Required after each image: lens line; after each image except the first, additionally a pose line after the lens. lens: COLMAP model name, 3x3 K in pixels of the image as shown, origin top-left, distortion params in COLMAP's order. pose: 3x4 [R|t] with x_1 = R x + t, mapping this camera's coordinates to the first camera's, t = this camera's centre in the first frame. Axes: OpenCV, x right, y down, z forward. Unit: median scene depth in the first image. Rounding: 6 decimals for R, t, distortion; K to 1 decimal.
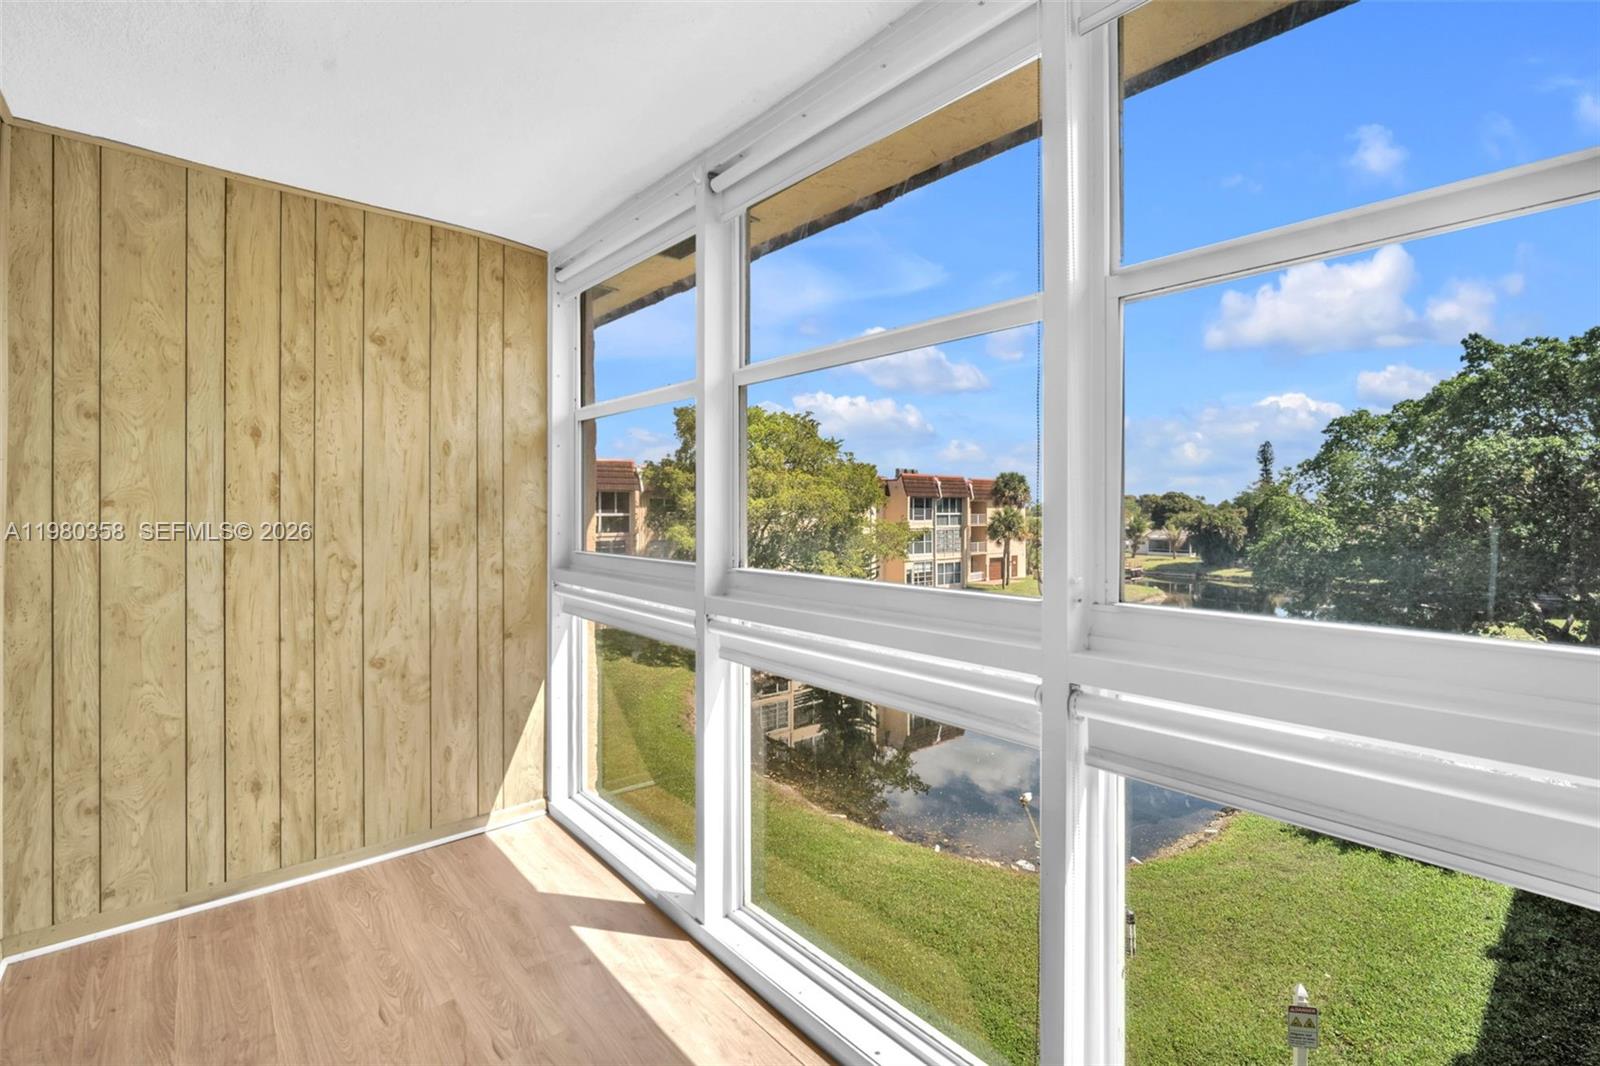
lens RADIAL K [[726.8, 0, 777.1], [0, 726.8, 509.8], [0, 0, 1]] dist [-0.015342, 0.003765]
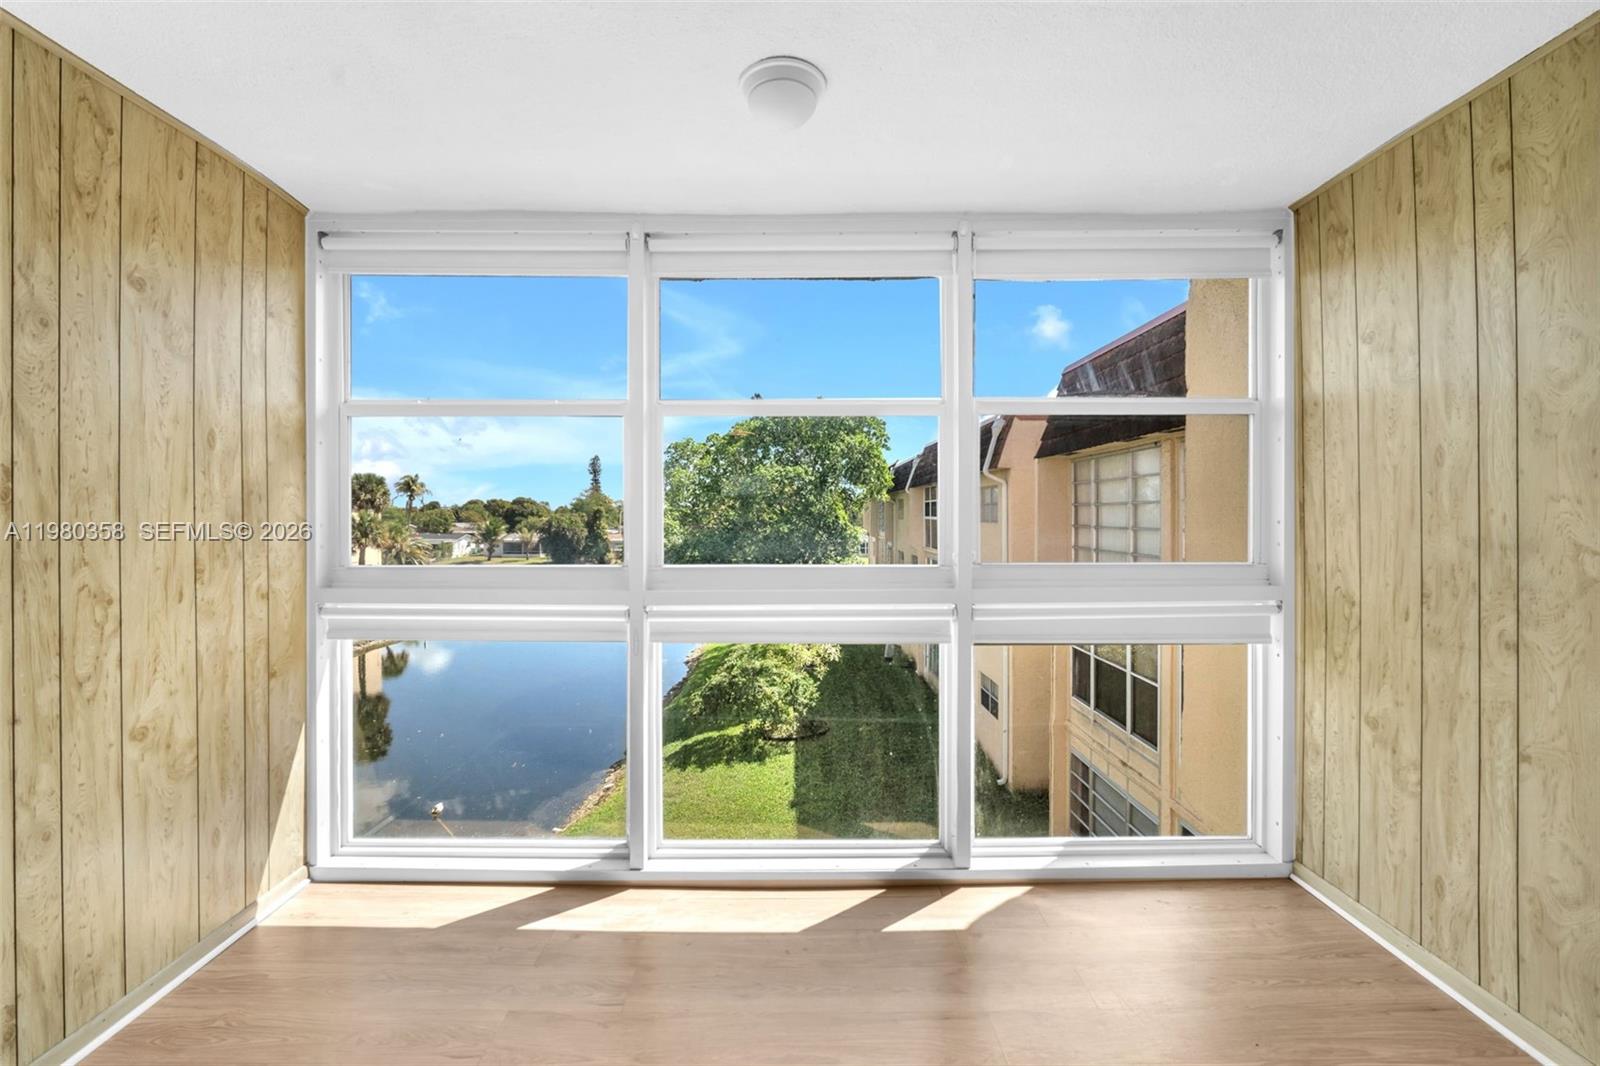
lens RADIAL K [[726.8, 0, 794.6], [0, 726.8, 520.3], [0, 0, 1]] dist [-0.015342, 0.003765]
pose [[0.638313, -0.007658, 0.769739, -0.652172], [0.001120, 0.999959, 0.009020, -0.005655], [-0.769776, -0.004895, 0.638295, 0.042738]]
